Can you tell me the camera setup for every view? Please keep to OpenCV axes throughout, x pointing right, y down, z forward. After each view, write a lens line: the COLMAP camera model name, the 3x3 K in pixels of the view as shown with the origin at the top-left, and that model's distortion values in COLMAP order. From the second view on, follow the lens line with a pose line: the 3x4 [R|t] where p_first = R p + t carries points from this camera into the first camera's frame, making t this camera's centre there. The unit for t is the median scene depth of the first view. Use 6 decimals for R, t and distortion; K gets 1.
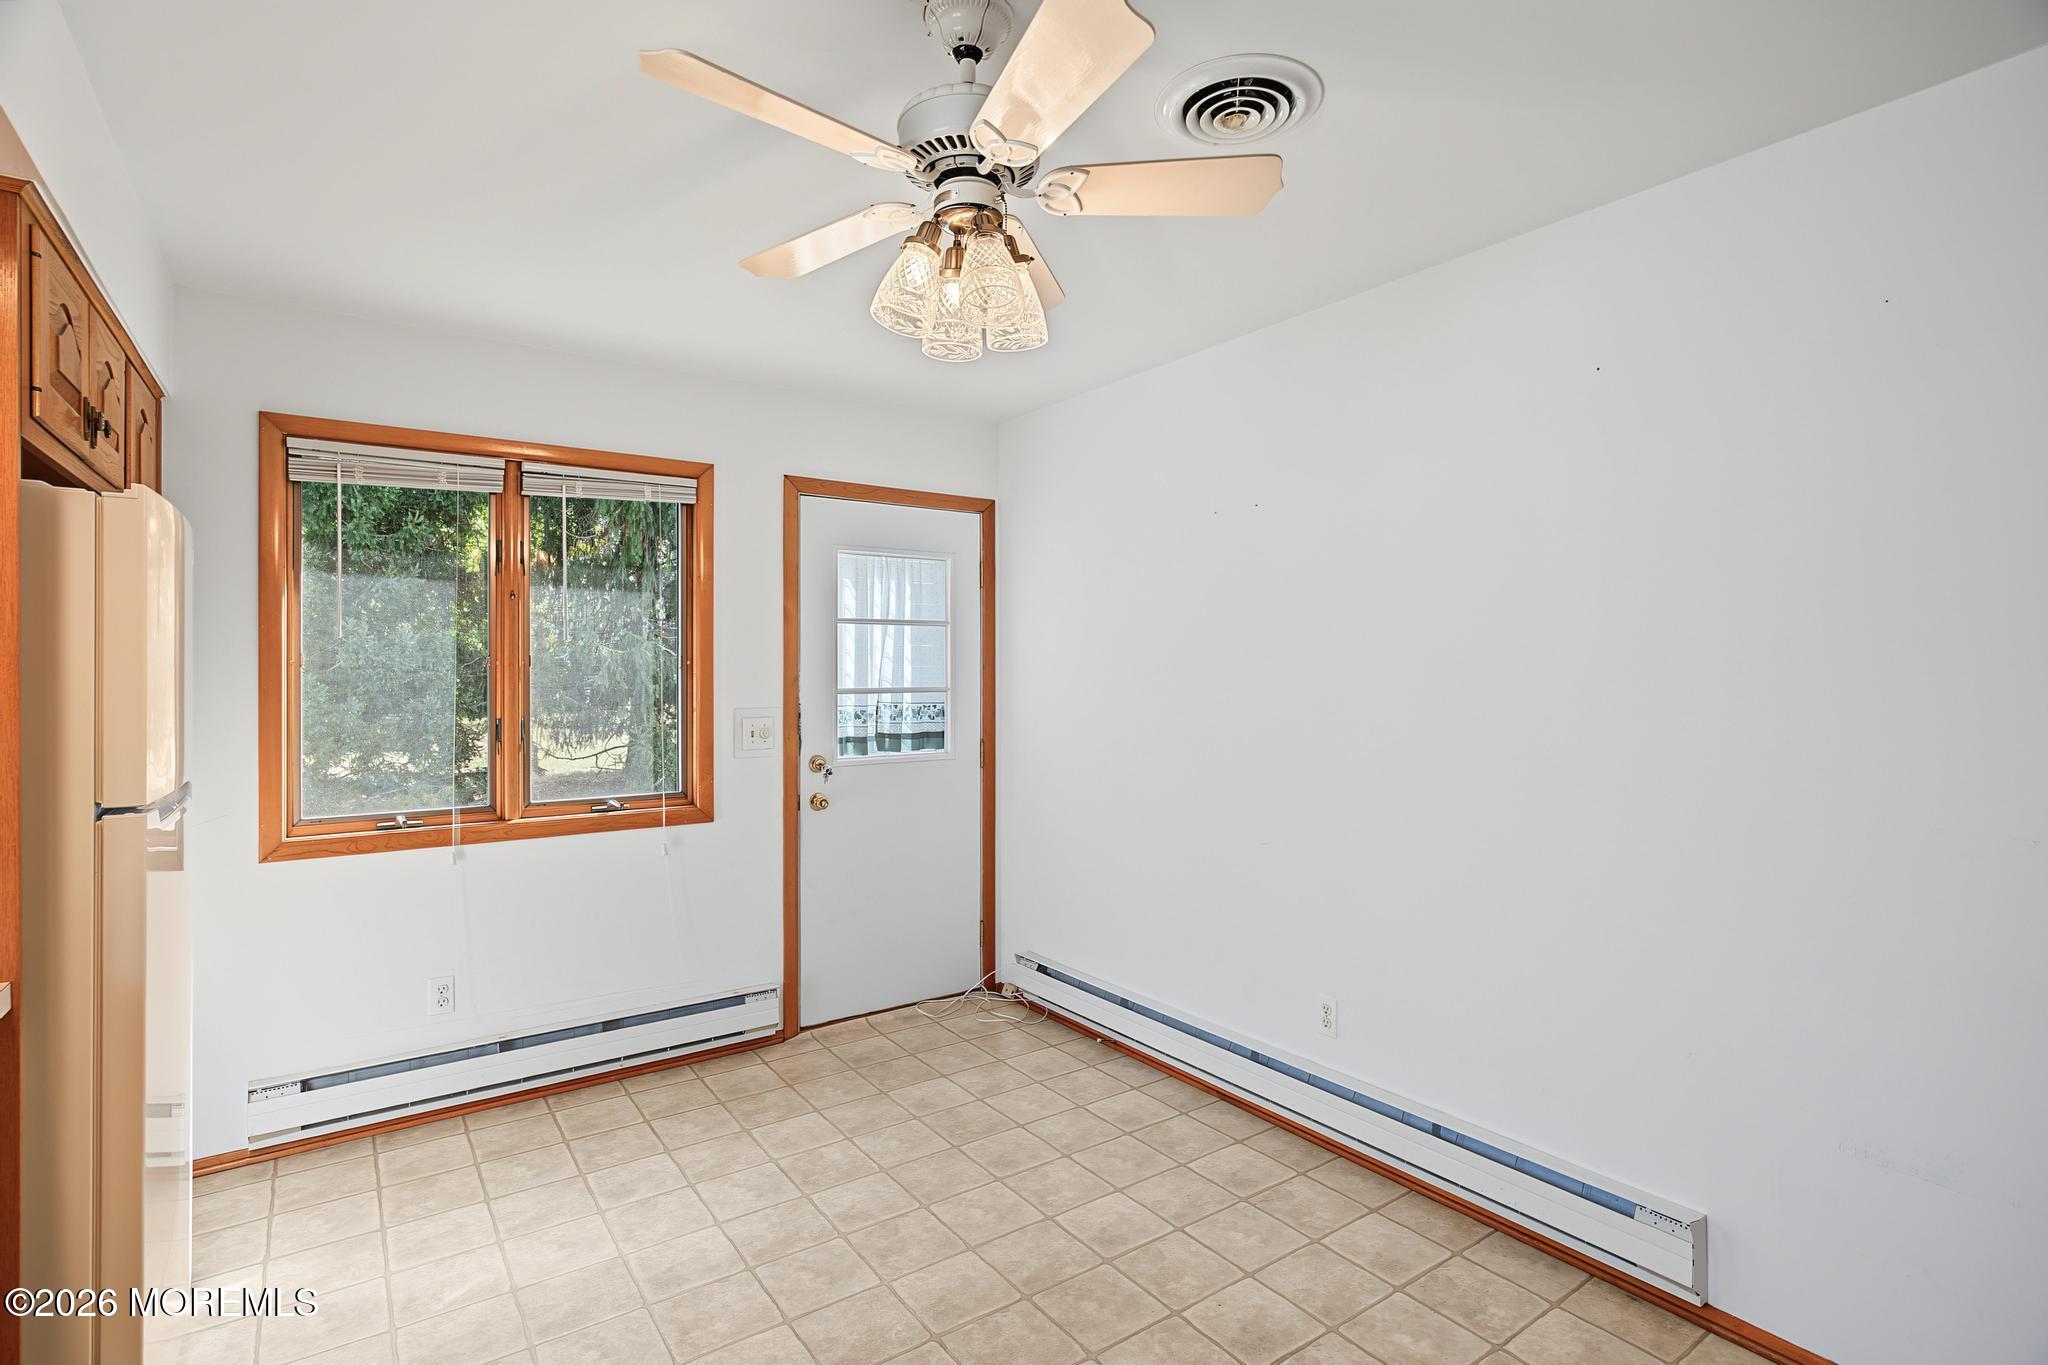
lens RADIAL K [[997.0, 0, 1023.1], [0, 997.0, 669.5], [0, 0, 1]] dist [-0.002795, 0.001535]
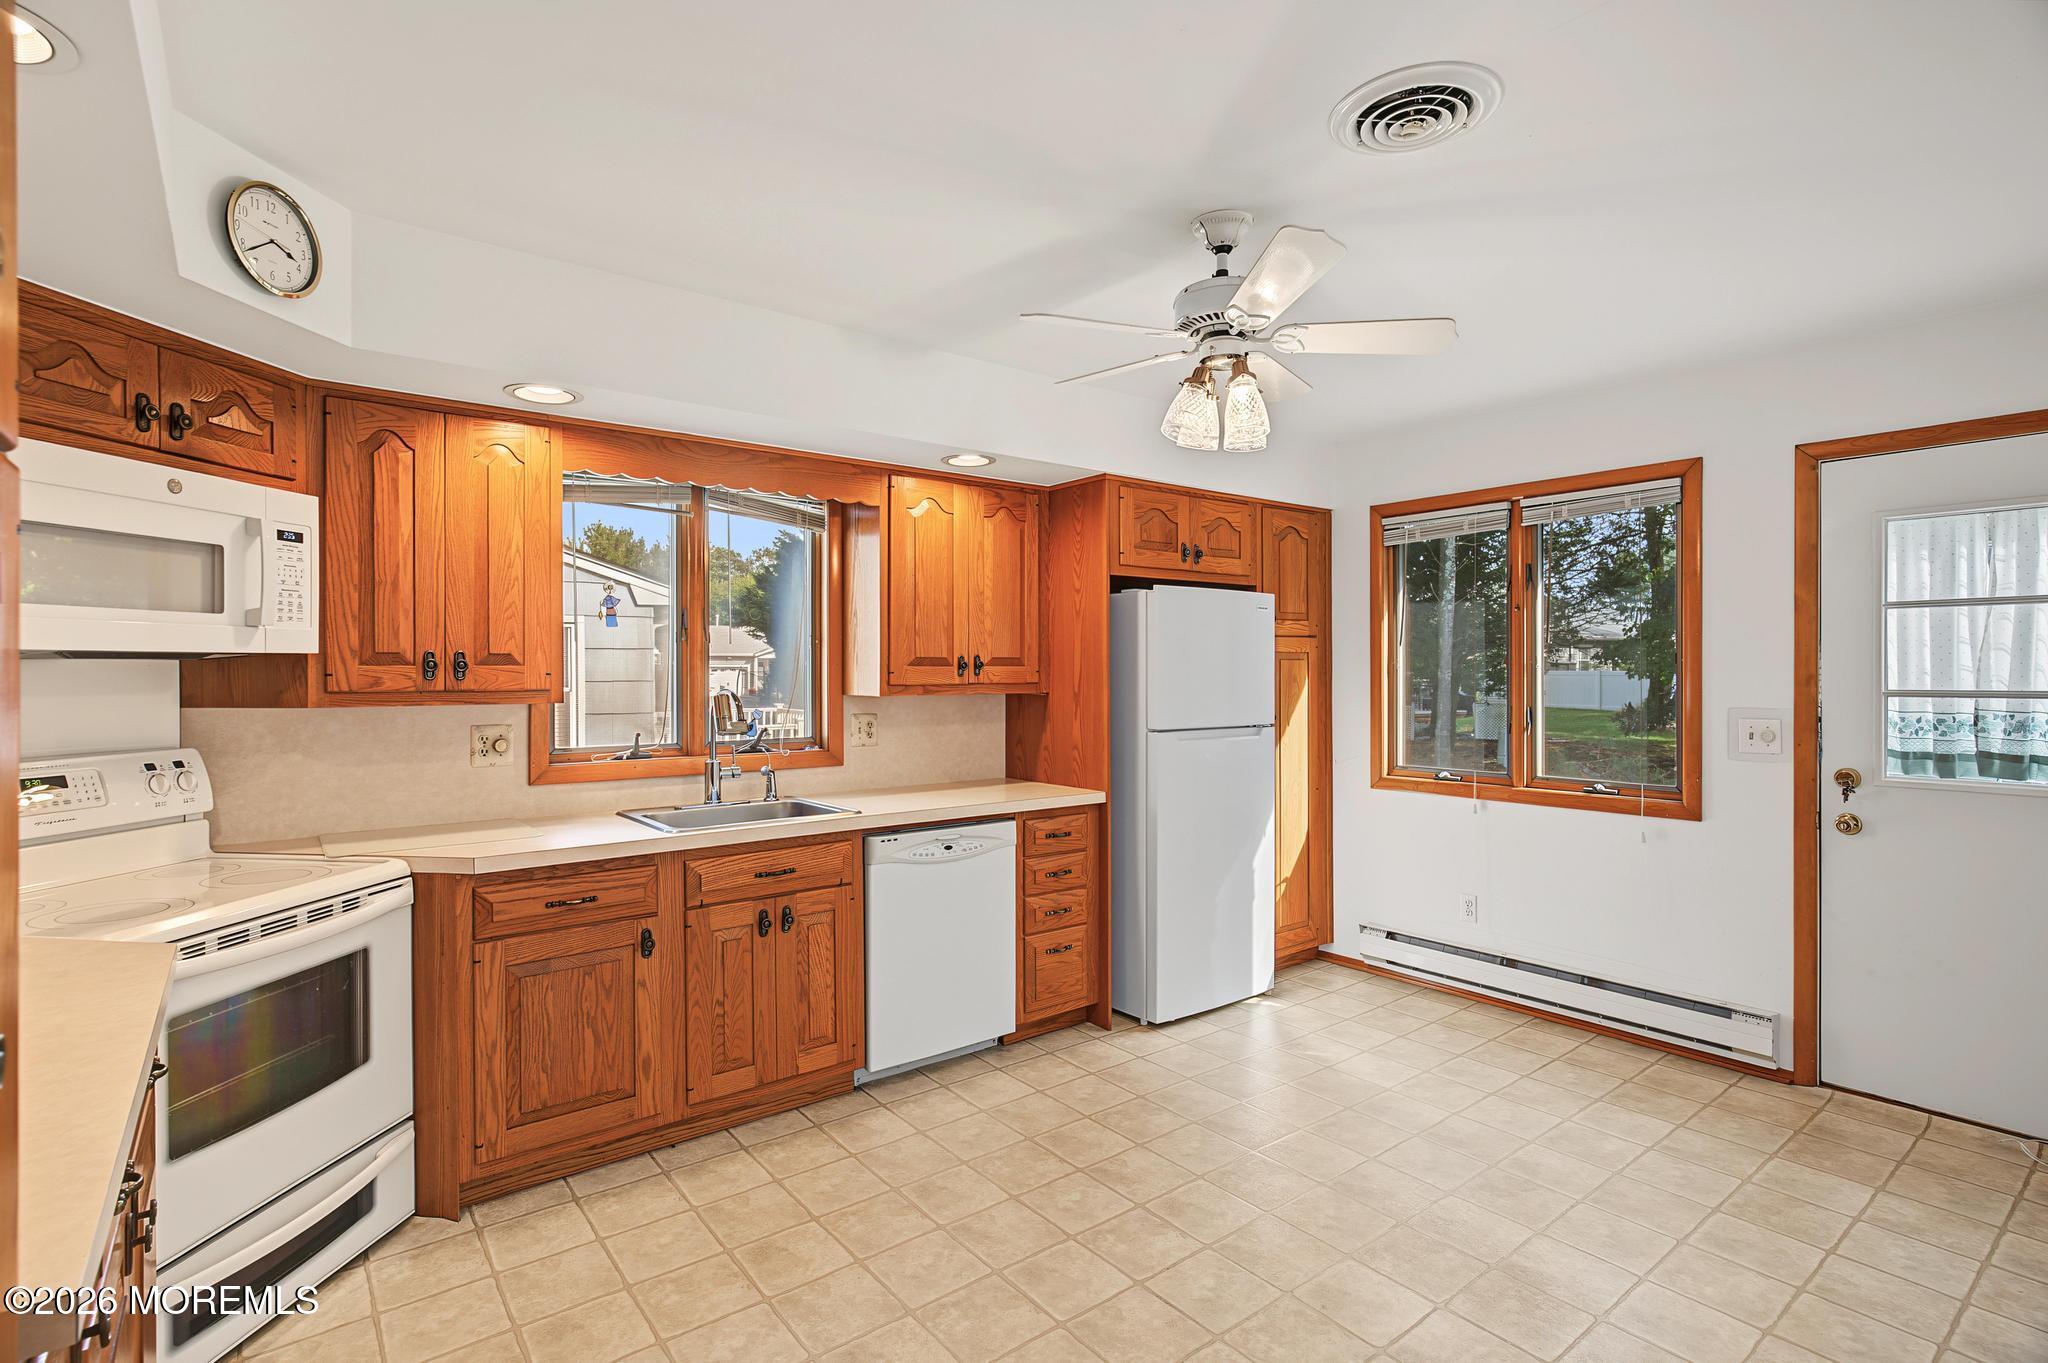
lens RADIAL K [[997.0, 0, 1026.6], [0, 997.0, 673.5], [0, 0, 1]] dist [-0.002795, 0.001535]
pose [[0.045825, 0.005987, -0.998932, 0.607001], [0.003715, 0.999974, 0.006164, -0.001702], [0.998943, -0.003994, 0.045802, 0.275542]]
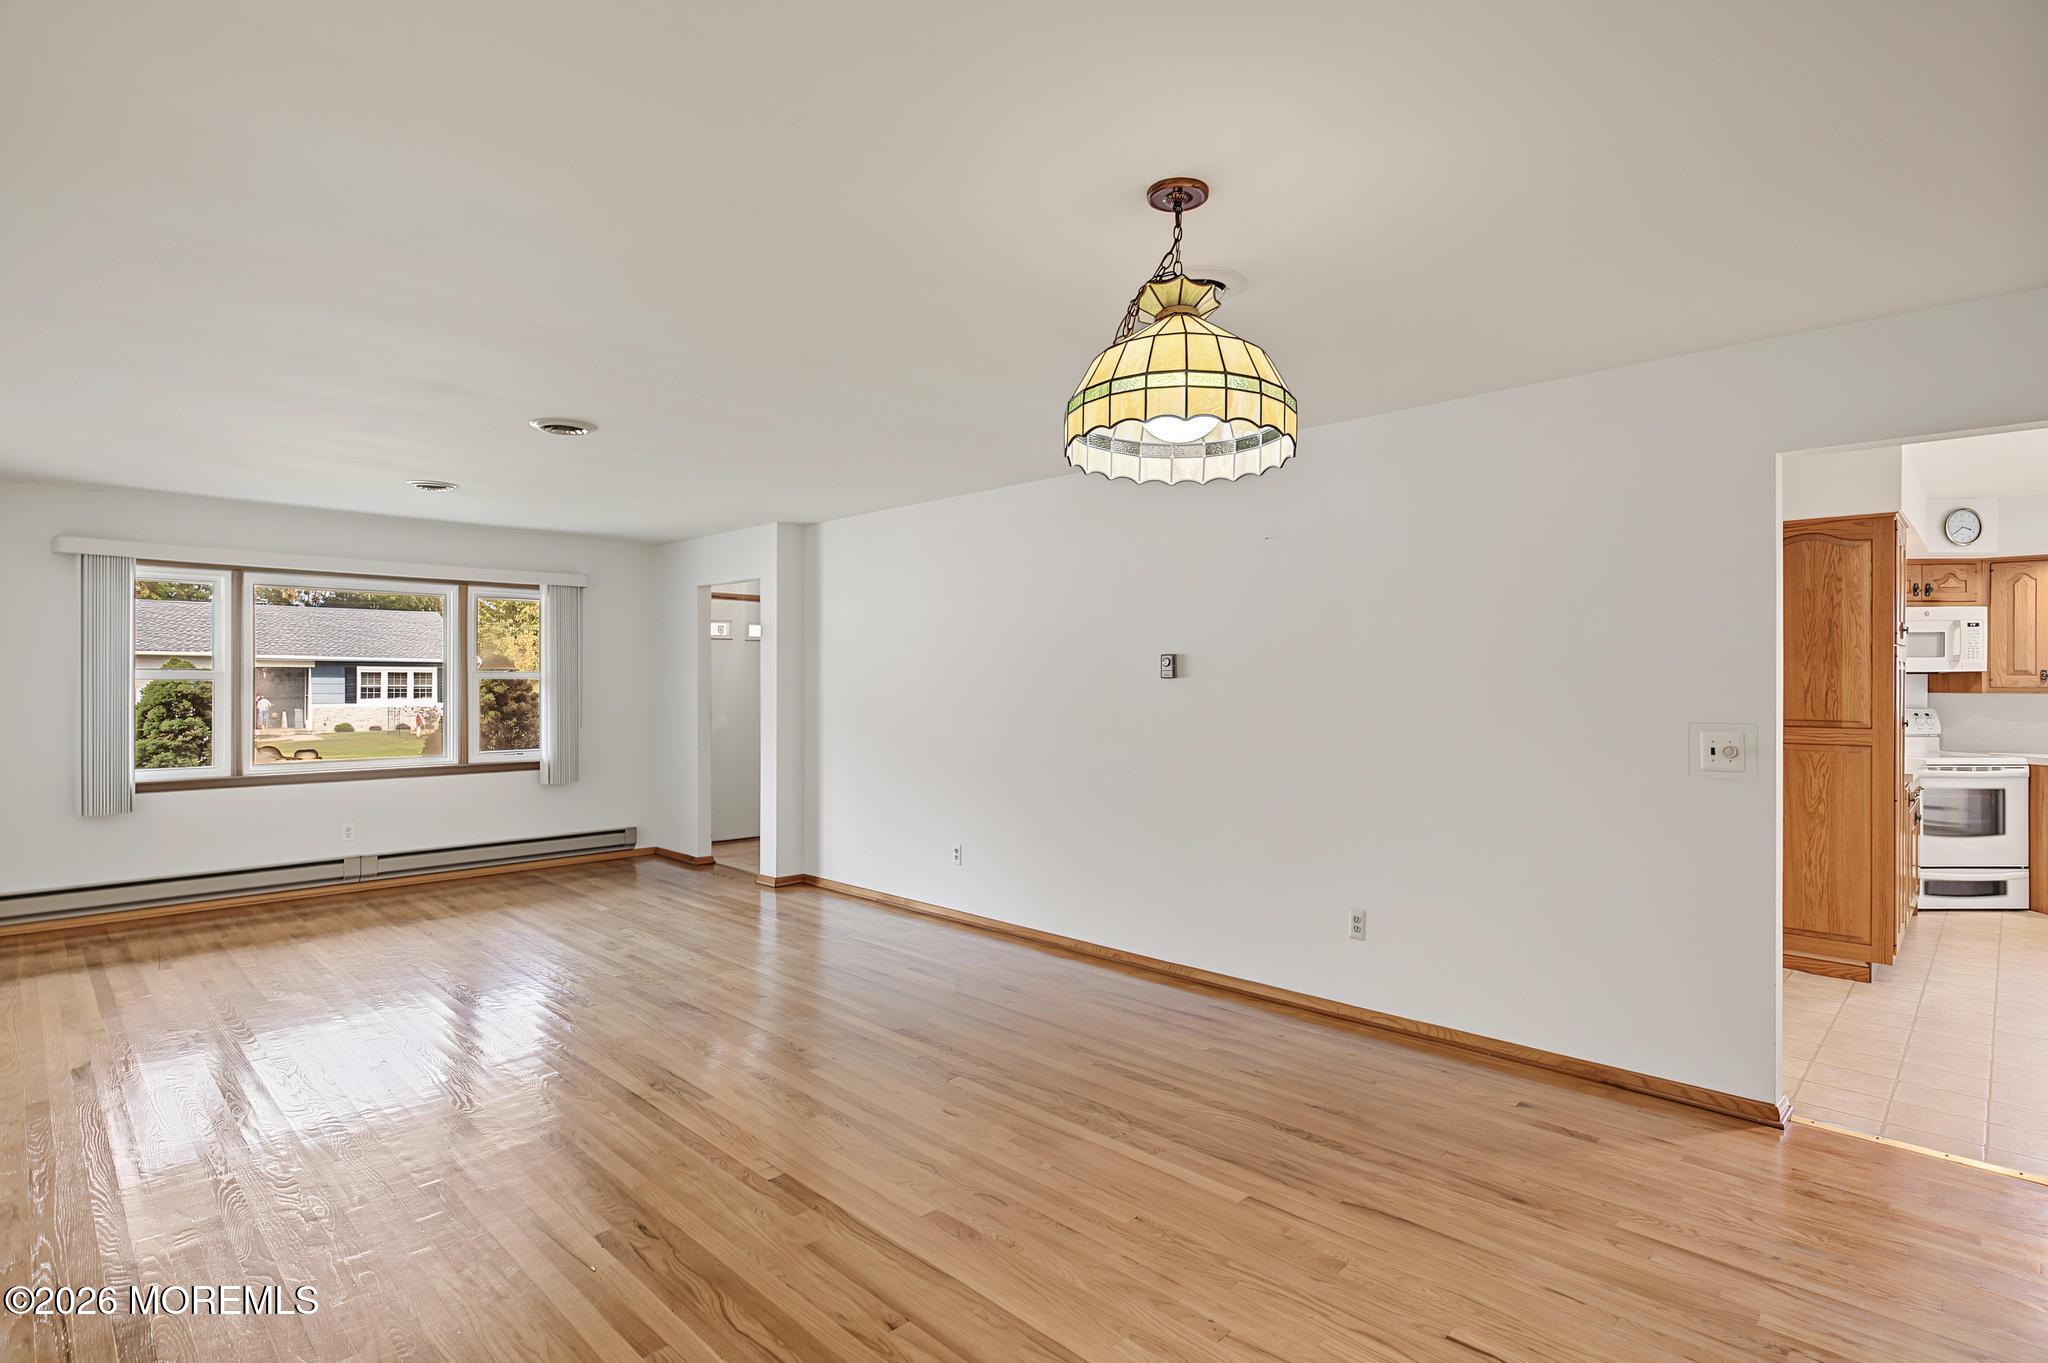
lens RADIAL K [[997.0, 0, 1008.2], [0, 997.0, 684.8], [0, 0, 1]] dist [-0.002795, 0.001535]
pose [[-0.985899, 0.003323, -0.167310, 1.791223], [0.003279, 0.999994, 0.000541, 0.003408], [0.167311, -0.000015, -0.985904, 1.186810]]
